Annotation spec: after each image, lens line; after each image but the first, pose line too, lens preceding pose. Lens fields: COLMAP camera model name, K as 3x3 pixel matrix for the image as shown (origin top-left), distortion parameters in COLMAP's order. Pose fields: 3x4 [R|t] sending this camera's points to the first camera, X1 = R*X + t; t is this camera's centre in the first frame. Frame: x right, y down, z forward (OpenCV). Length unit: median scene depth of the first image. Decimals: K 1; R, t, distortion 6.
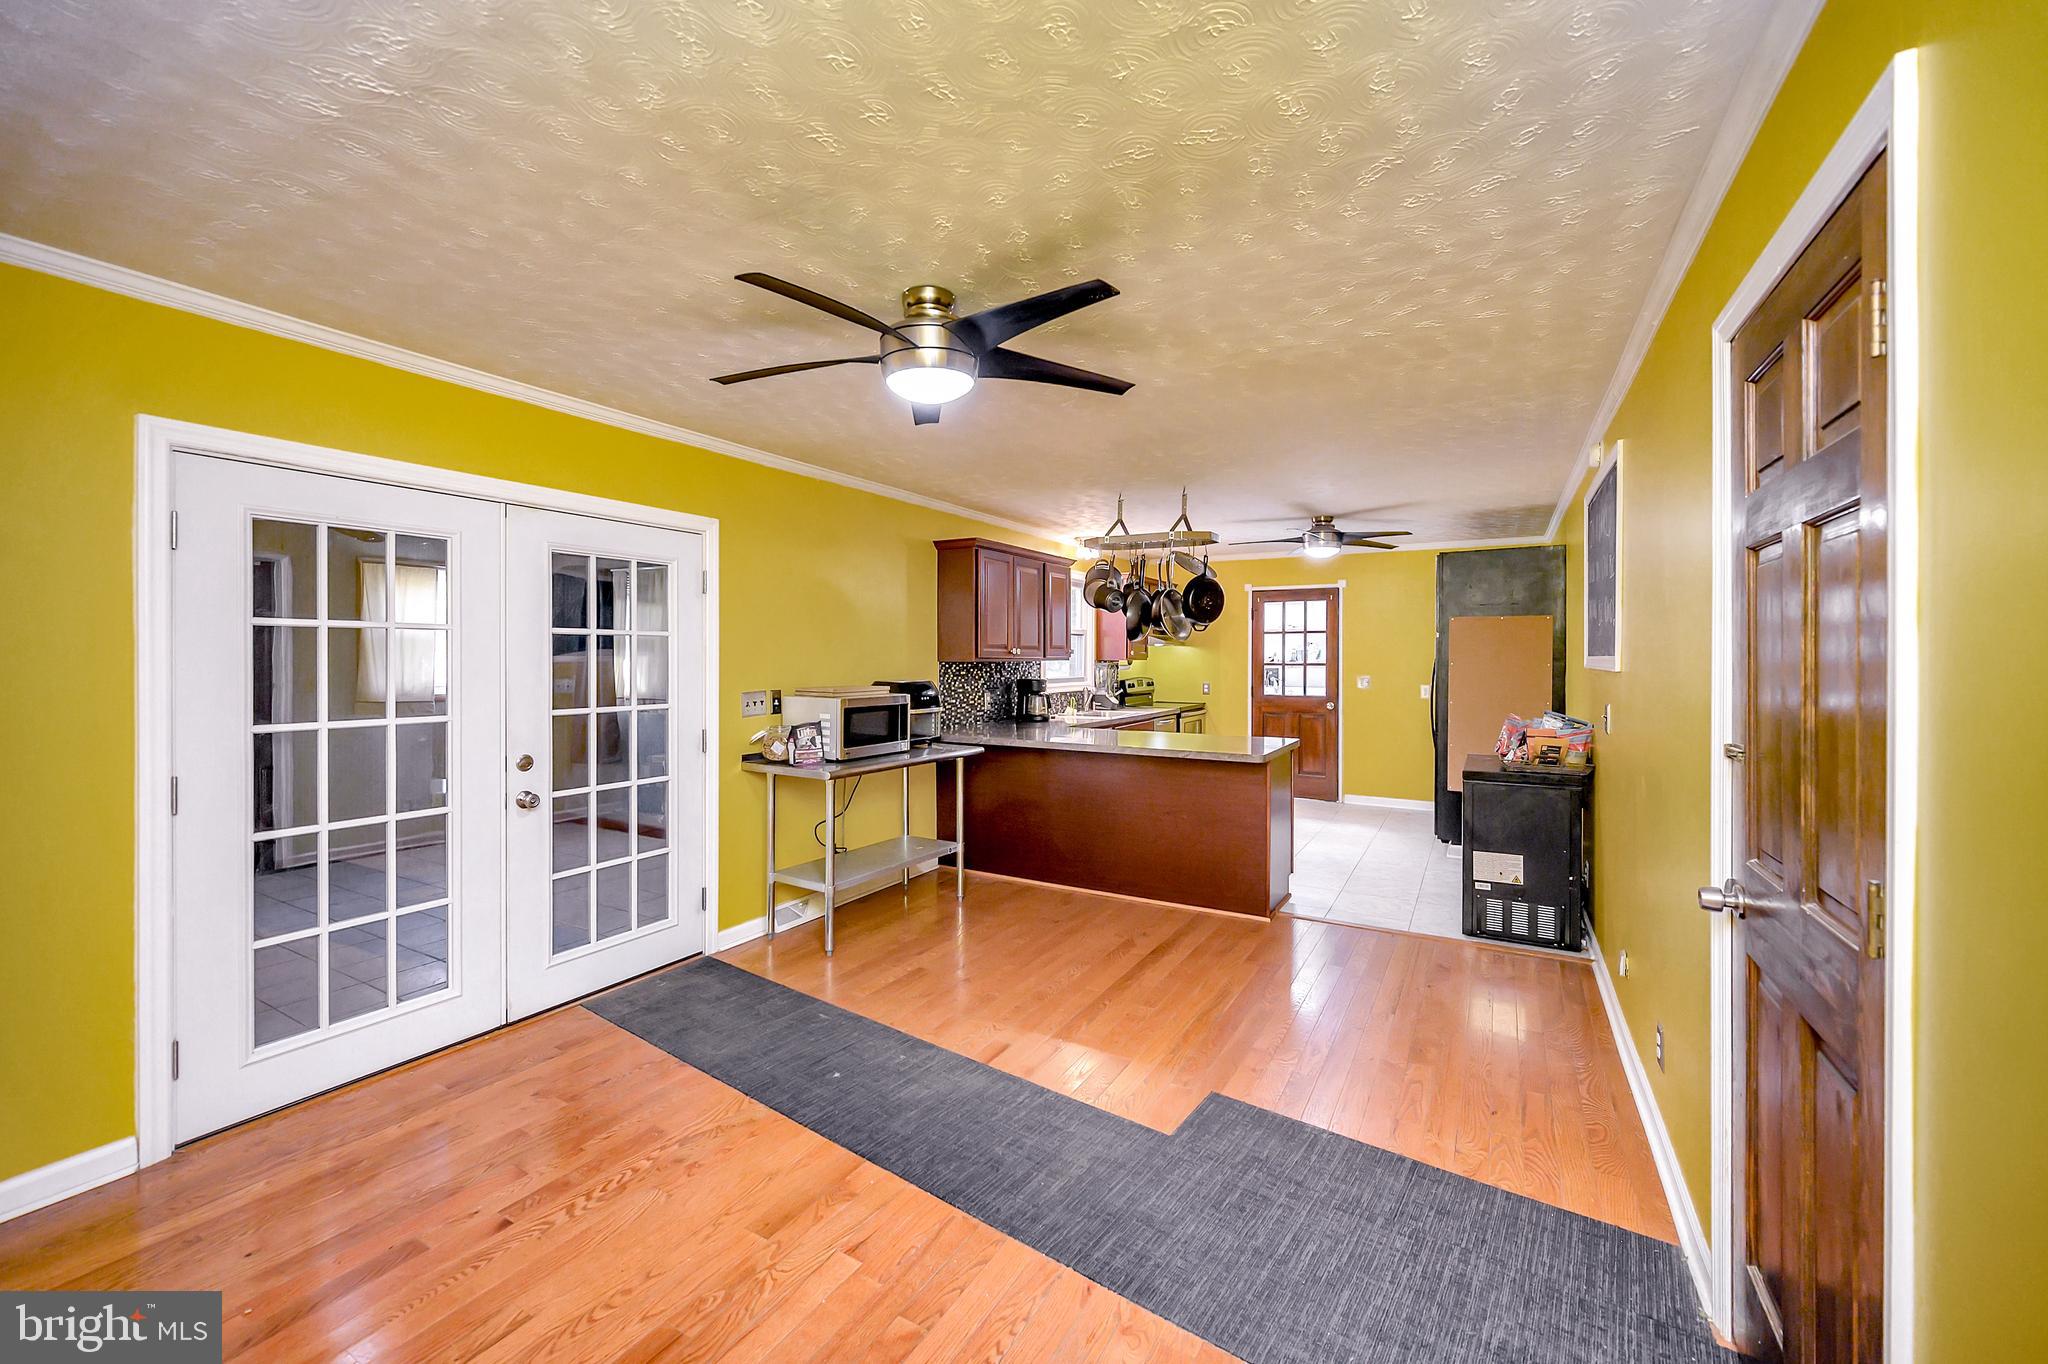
lens RADIAL K [[824.5, 0, 1033.0], [0, 824.5, 672.2], [0, 0, 1]] dist [-0.002982, -0.000319]
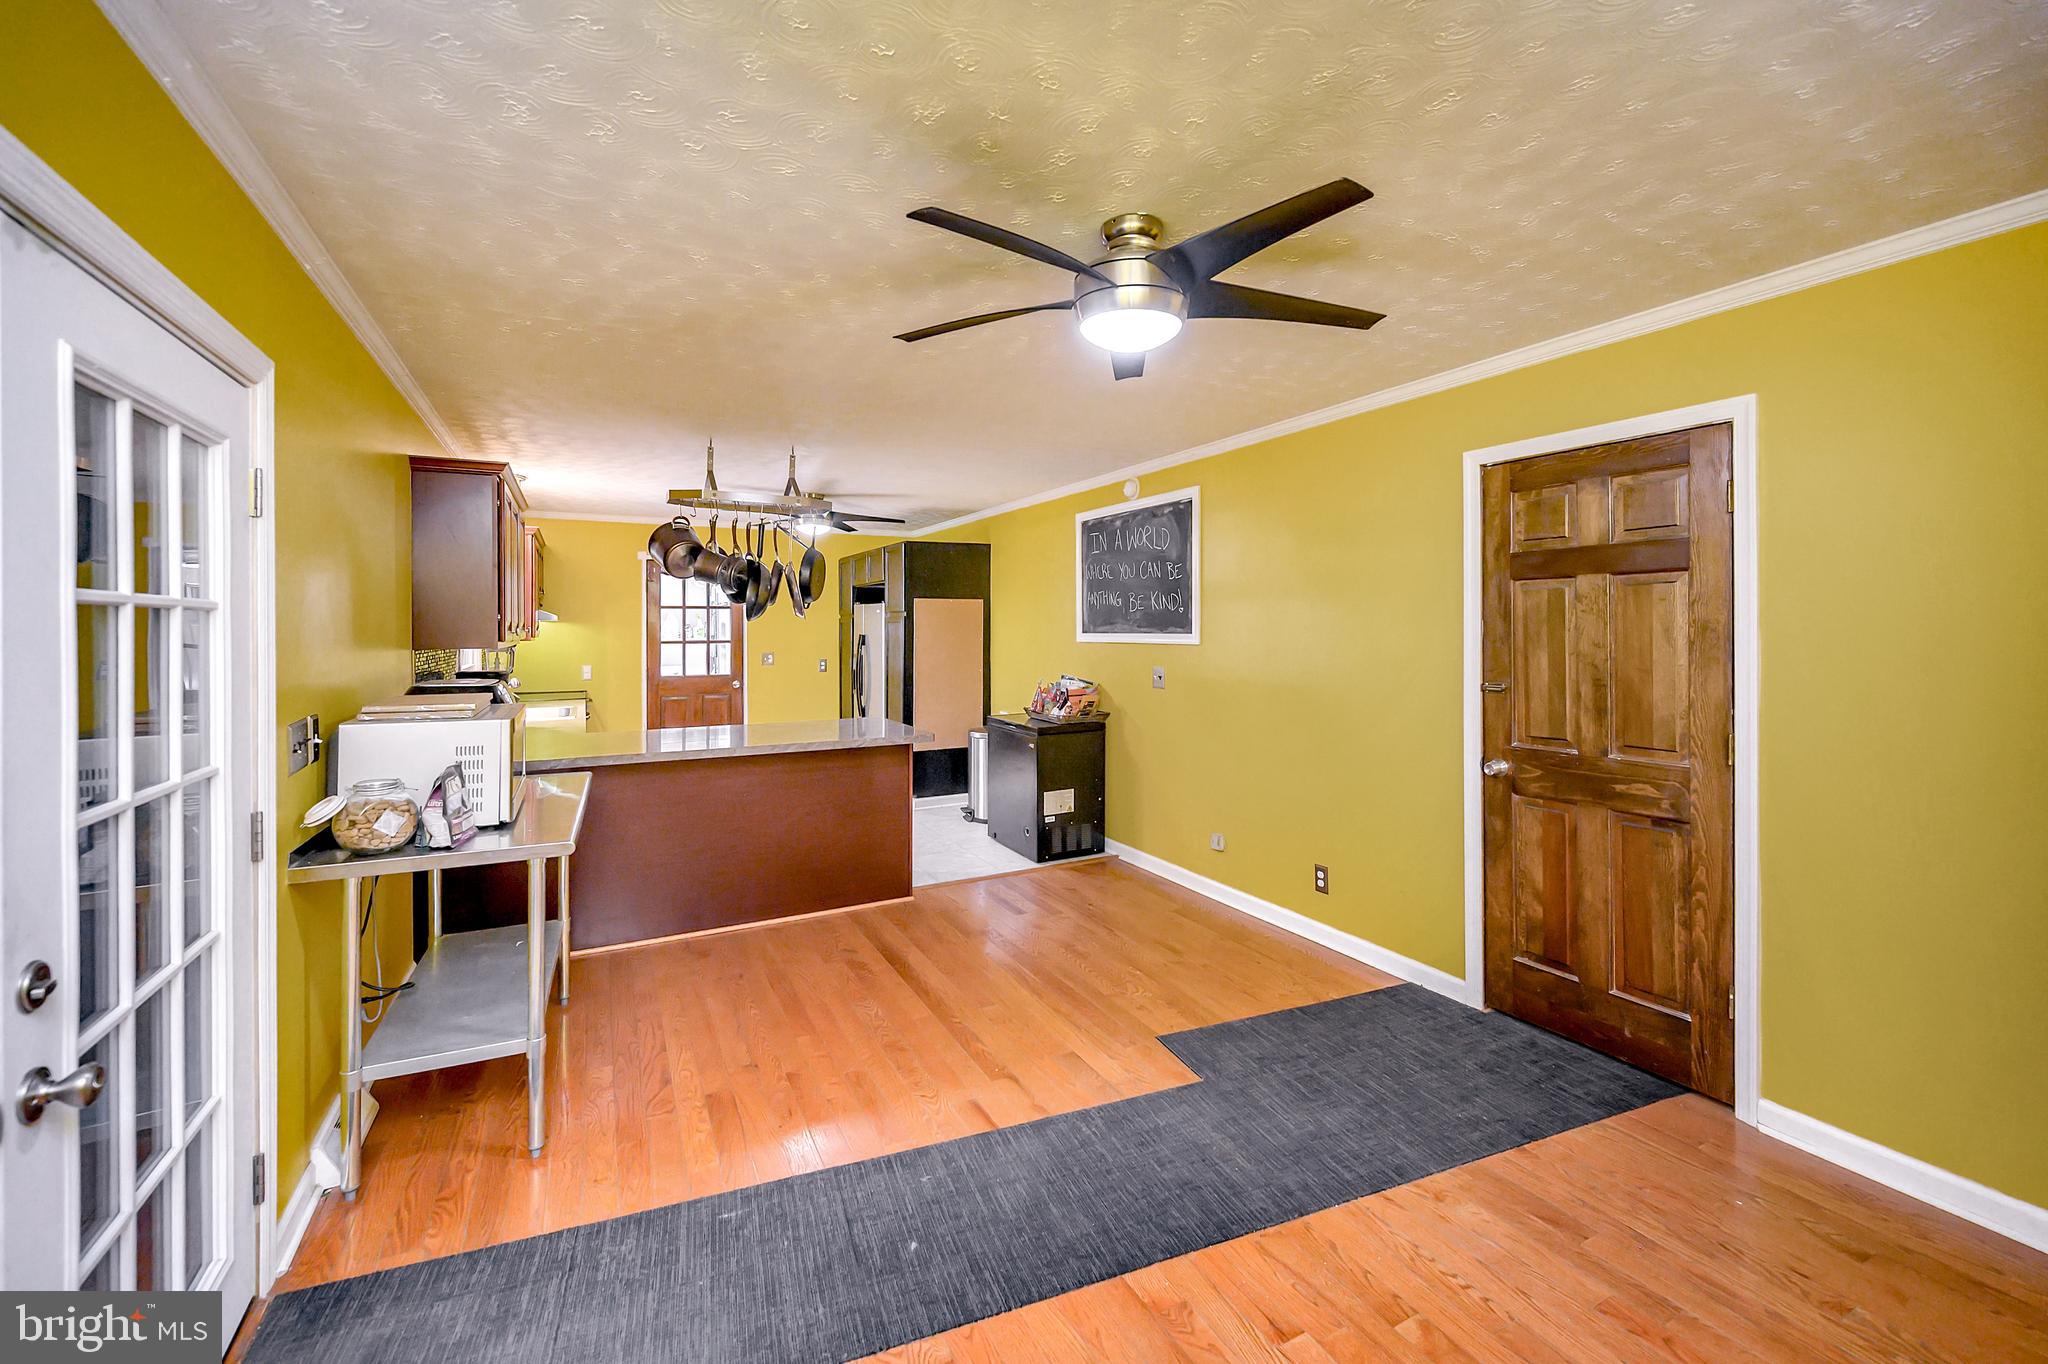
lens RADIAL K [[824.5, 0, 1036.5], [0, 824.5, 623.9], [0, 0, 1]] dist [-0.002982, -0.000319]
pose [[0.531913, -0.000026, 0.846799, -0.361503], [0.021305, 0.999684, -0.013352, -0.012434], [-0.846531, 0.025143, 0.531746, 0.246424]]
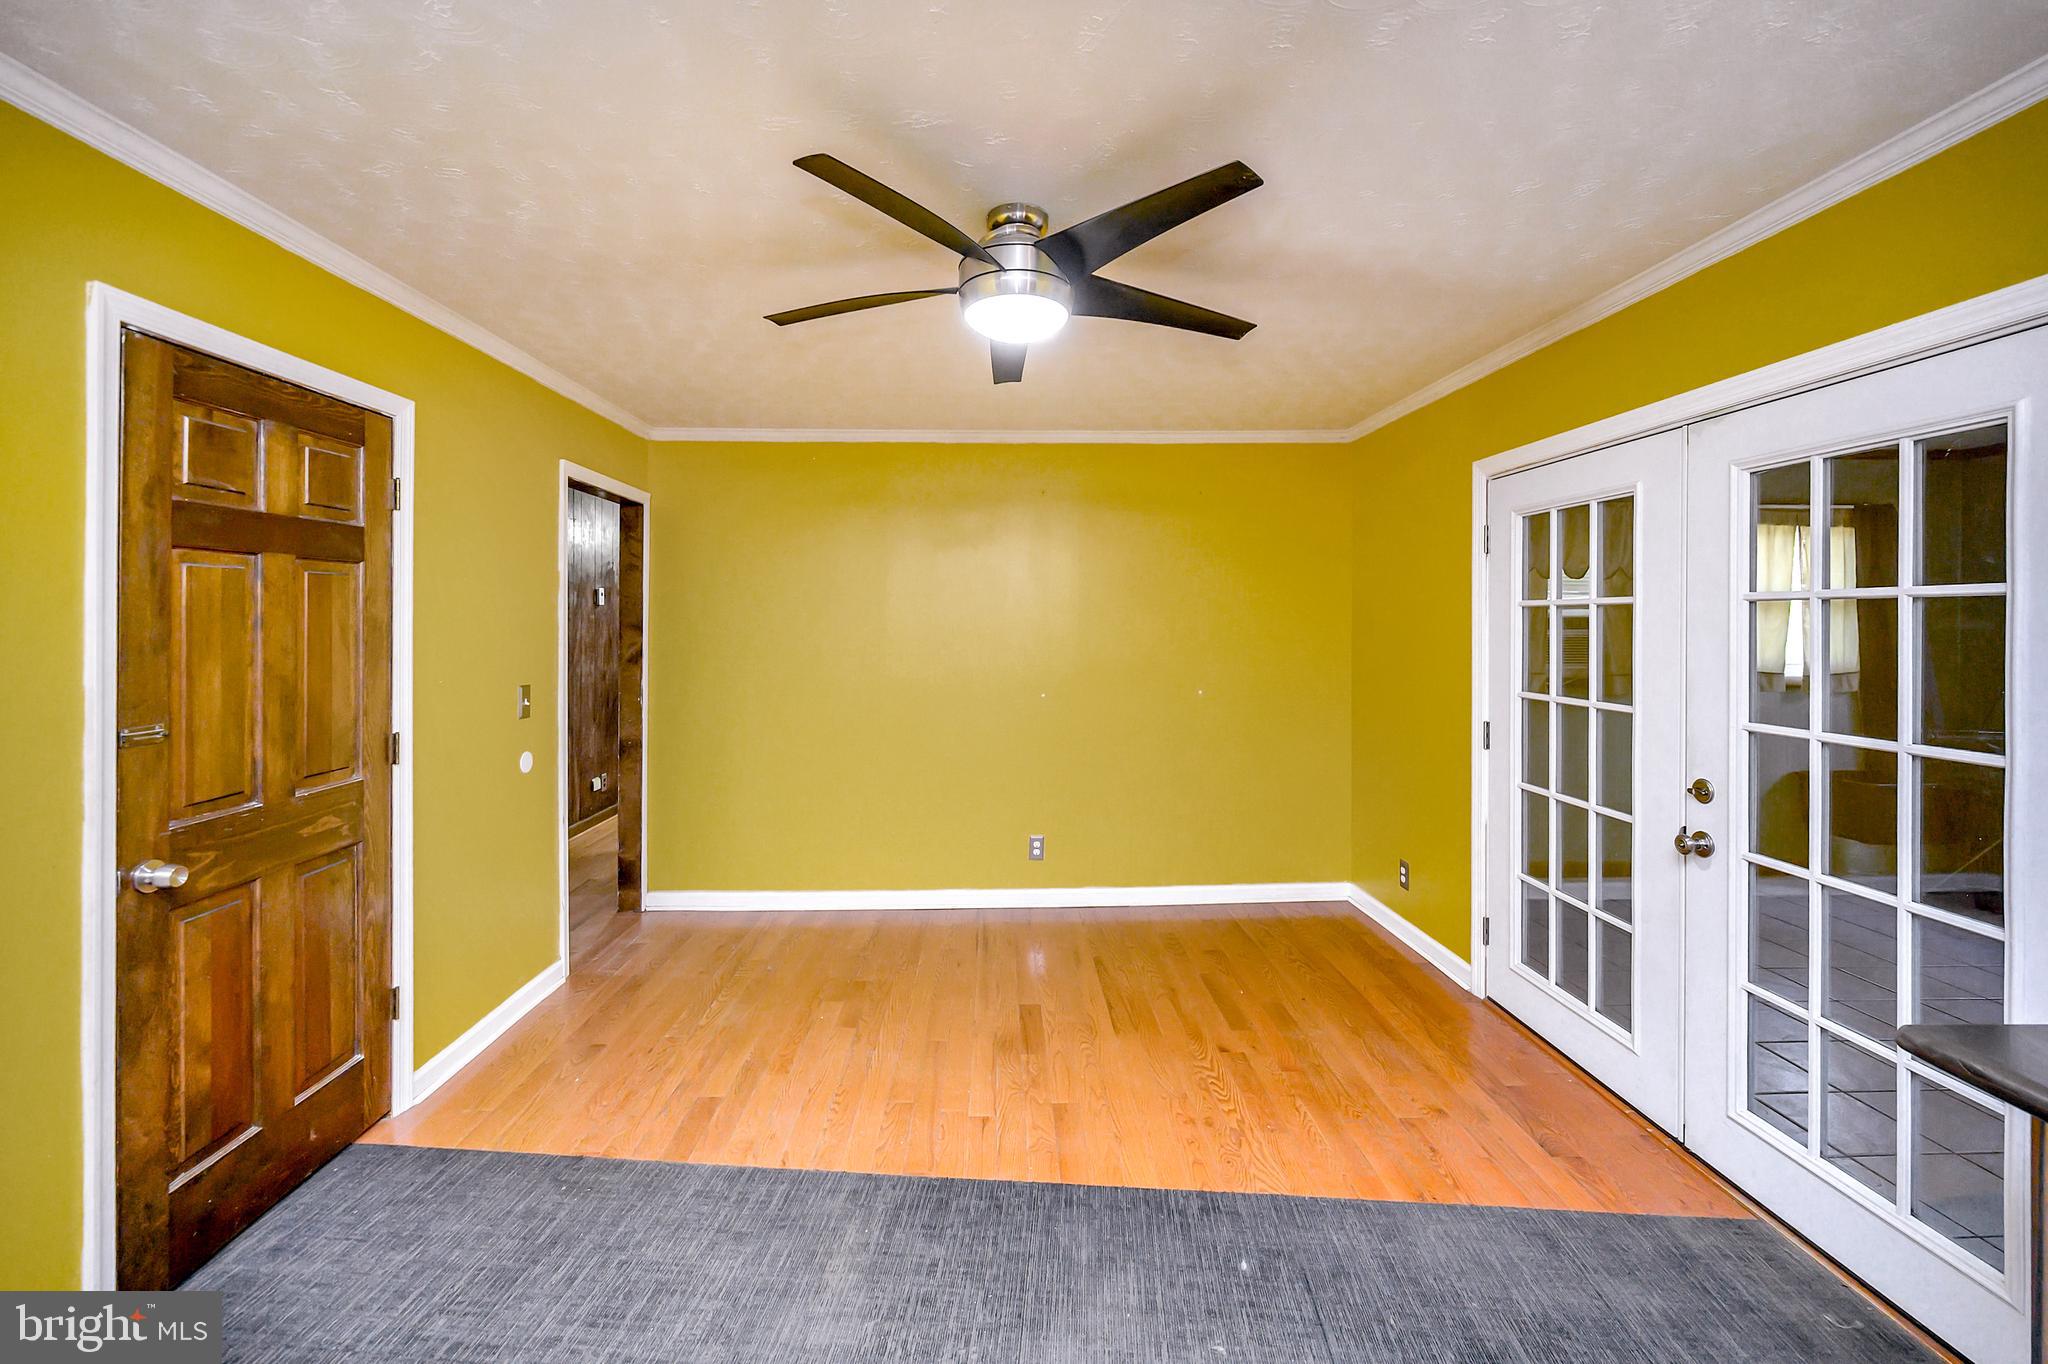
lens RADIAL K [[824.5, 0, 1009.7], [0, 824.5, 627.8], [0, 0, 1]] dist [-0.002982, -0.000319]
pose [[-0.861829, 0.003850, -0.507184, 0.122502], [-0.007965, 0.999745, 0.021123, -0.019151], [0.507136, 0.022244, -0.861579, 0.685690]]
